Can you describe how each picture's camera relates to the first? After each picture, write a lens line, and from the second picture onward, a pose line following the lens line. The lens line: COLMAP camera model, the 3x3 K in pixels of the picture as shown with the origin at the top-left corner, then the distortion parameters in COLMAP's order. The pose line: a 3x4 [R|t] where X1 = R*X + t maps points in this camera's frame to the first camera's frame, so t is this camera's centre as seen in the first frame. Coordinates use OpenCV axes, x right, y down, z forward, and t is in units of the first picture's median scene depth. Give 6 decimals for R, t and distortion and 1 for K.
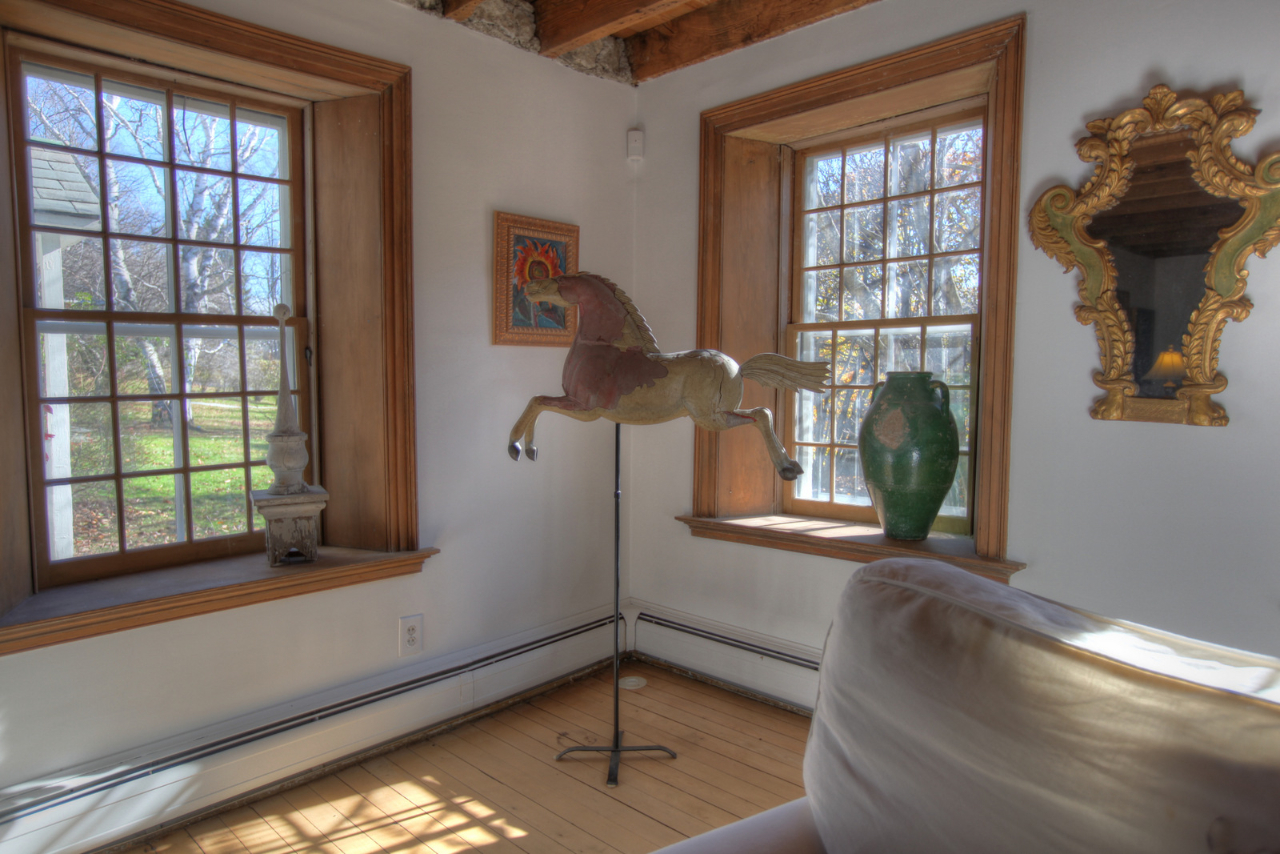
lens RADIAL K [[792.7, 0, 640.0], [0, 792.7, 427.0], [0, 0, 1]] dist [-0.051170, 0.053173]
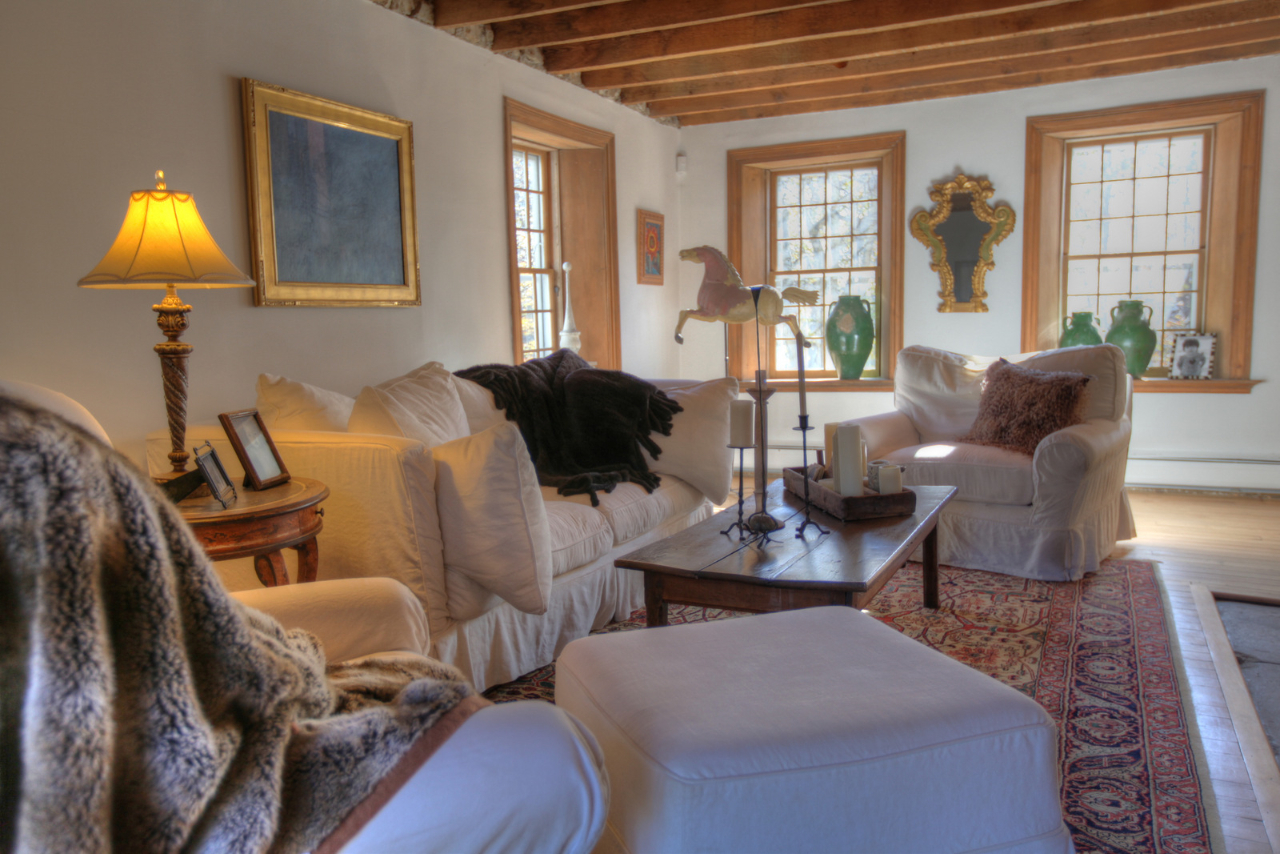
lens RADIAL K [[936.7, 0, 655.6], [0, 936.7, 422.3], [0, 0, 1]] dist [0.003280, 0.004610]
pose [[0.948834, -0.051933, 0.311476, -1.096945], [0.041874, 0.998365, 0.038901, 0.170076], [-0.312987, -0.023868, 0.949457, -1.378415]]
